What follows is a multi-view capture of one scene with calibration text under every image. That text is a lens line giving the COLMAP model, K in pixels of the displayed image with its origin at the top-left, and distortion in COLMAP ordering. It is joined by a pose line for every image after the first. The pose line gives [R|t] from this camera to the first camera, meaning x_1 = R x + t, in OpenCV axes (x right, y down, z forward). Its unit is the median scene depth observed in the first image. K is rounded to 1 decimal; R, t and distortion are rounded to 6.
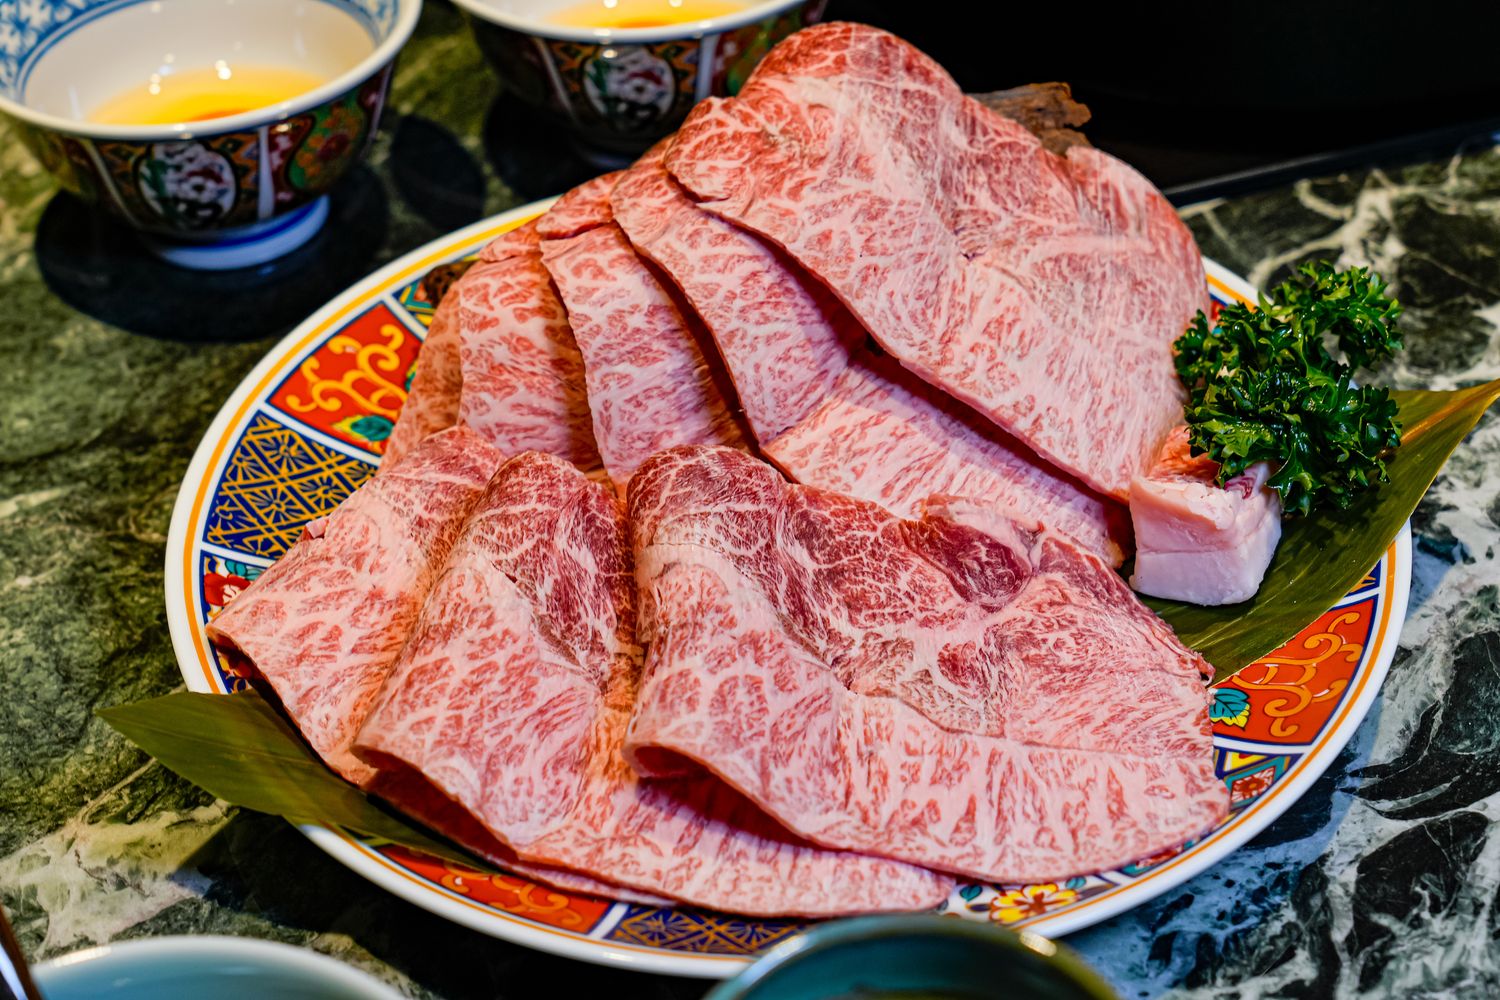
lens RADIAL K [[2296.3, 0, 750.0], [0, 2296.3, 500.0], [0, 0, 1]] dist [-0.076047, 0.001120]
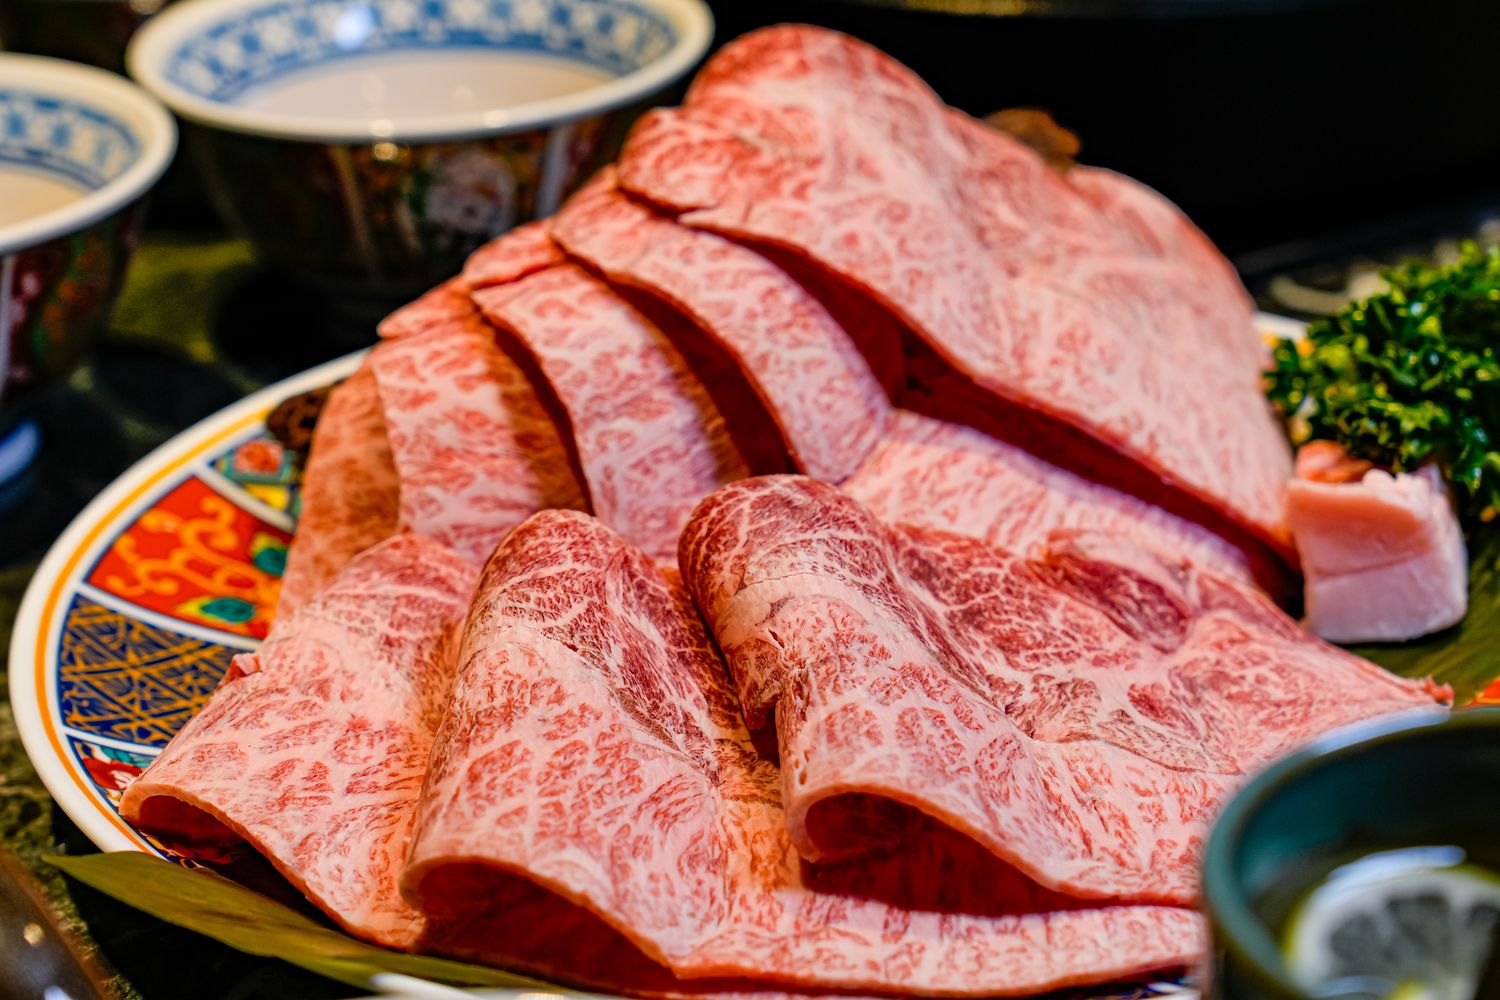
lens RADIAL K [[3155.8, 0, 750.0], [0, 3155.8, 500.0], [0, 0, 1]] dist [0.011952, -0.570936]
pose [[0.969414, -0.100055, 0.224112, -0.257199], [0.155292, 0.957158, -0.244405, 0.233387], [-0.190056, 0.271732, 0.943419, 0.022594]]
